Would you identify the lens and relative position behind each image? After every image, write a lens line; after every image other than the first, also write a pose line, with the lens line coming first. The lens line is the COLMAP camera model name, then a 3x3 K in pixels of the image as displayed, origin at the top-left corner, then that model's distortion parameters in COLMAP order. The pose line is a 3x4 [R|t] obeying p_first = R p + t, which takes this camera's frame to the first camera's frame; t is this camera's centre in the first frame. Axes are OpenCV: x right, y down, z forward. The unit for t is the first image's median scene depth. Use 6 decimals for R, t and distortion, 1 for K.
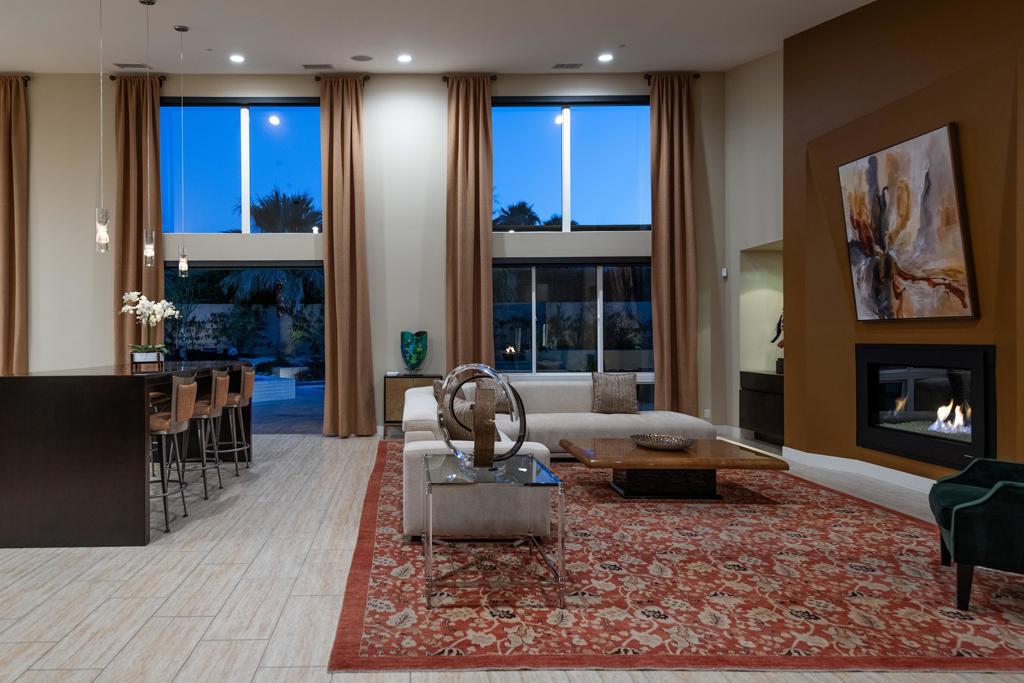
lens RADIAL K [[559.0, 0, 415.1], [0, 559.0, 345.9], [0, 0, 1]] dist [0.009830, -0.001473]
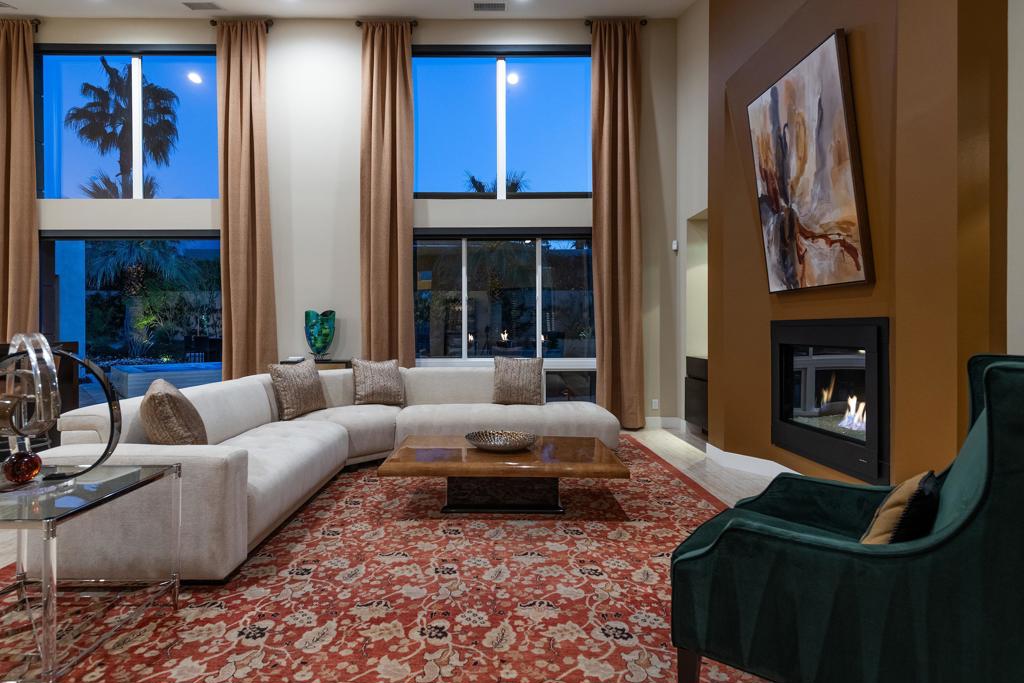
lens RADIAL K [[533.7, 0, 512.0], [0, 533.7, 341.5], [0, 0, 1]] dist [0.006782, -0.001039]
pose [[0.999992, 0.001601, 0.003723, 0.439374], [-0.001627, 0.999974, 0.007073, 0.023857], [-0.003712, -0.007079, 0.999968, 0.232486]]
